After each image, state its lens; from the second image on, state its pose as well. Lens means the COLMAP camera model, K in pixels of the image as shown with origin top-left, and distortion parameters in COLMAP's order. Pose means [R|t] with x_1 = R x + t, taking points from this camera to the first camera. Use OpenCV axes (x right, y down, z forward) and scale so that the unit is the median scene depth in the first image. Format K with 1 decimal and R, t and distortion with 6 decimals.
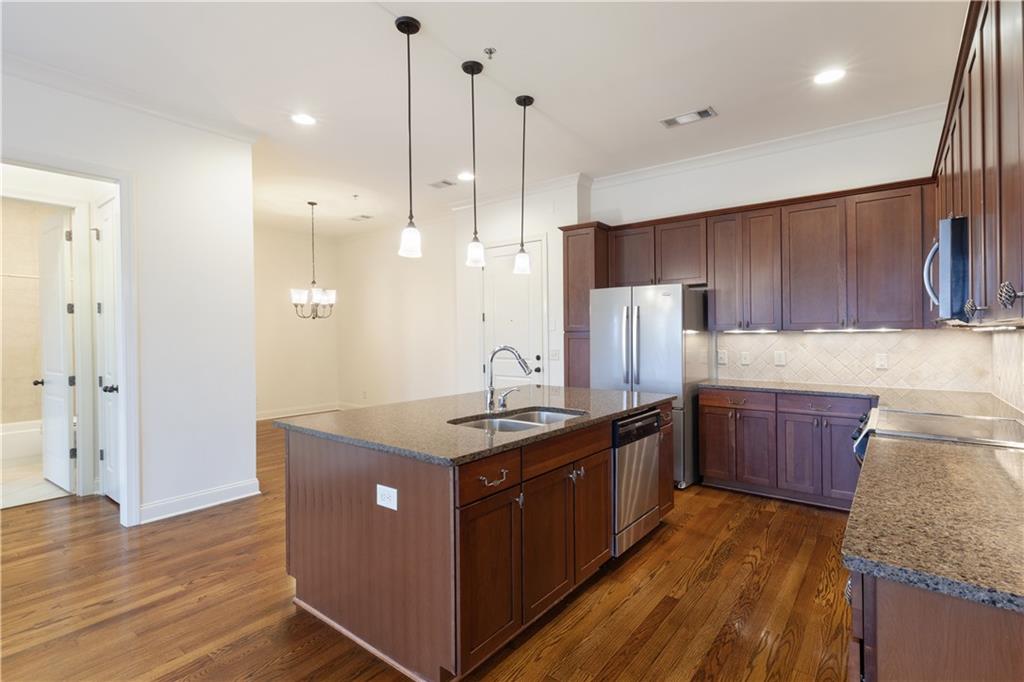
lens RADIAL K [[487.0, 0, 518.4], [0, 487.0, 334.8], [0, 0, 1]] dist [0.011382, -0.000047]
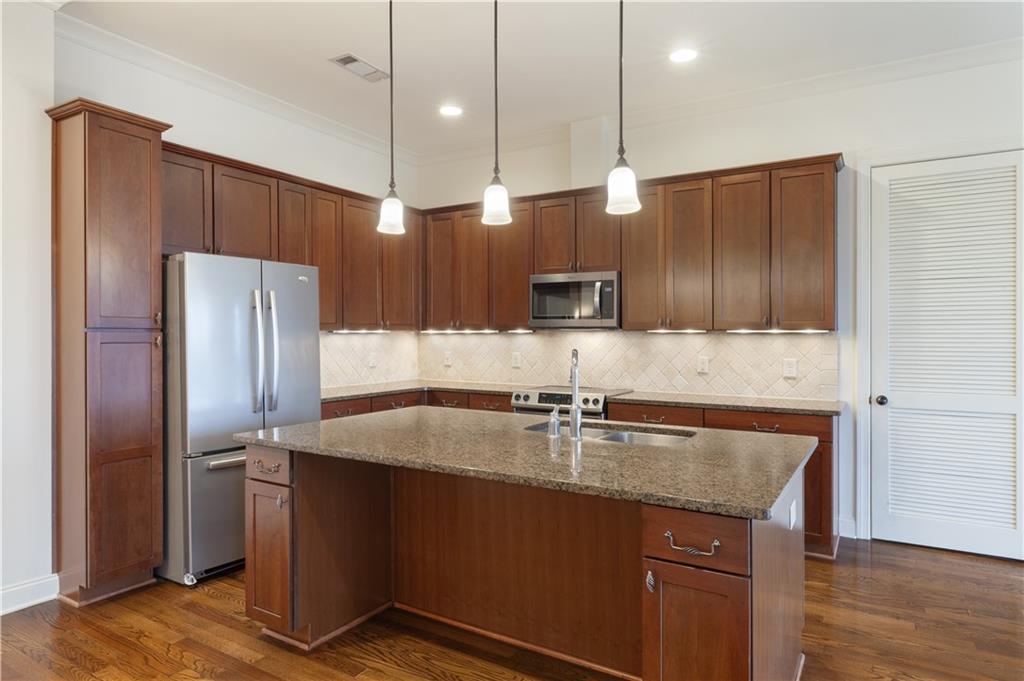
lens RADIAL K [[621.8, 0, 512.0], [0, 621.8, 340.5], [0, 0, 1]] dist [-0.001163, -0.000068]
pose [[-0.100114, -0.002517, 0.994973, -0.643155], [0.000365, 0.999997, 0.002567, 0.006186], [-0.994976, 0.000620, -0.100113, 0.769980]]
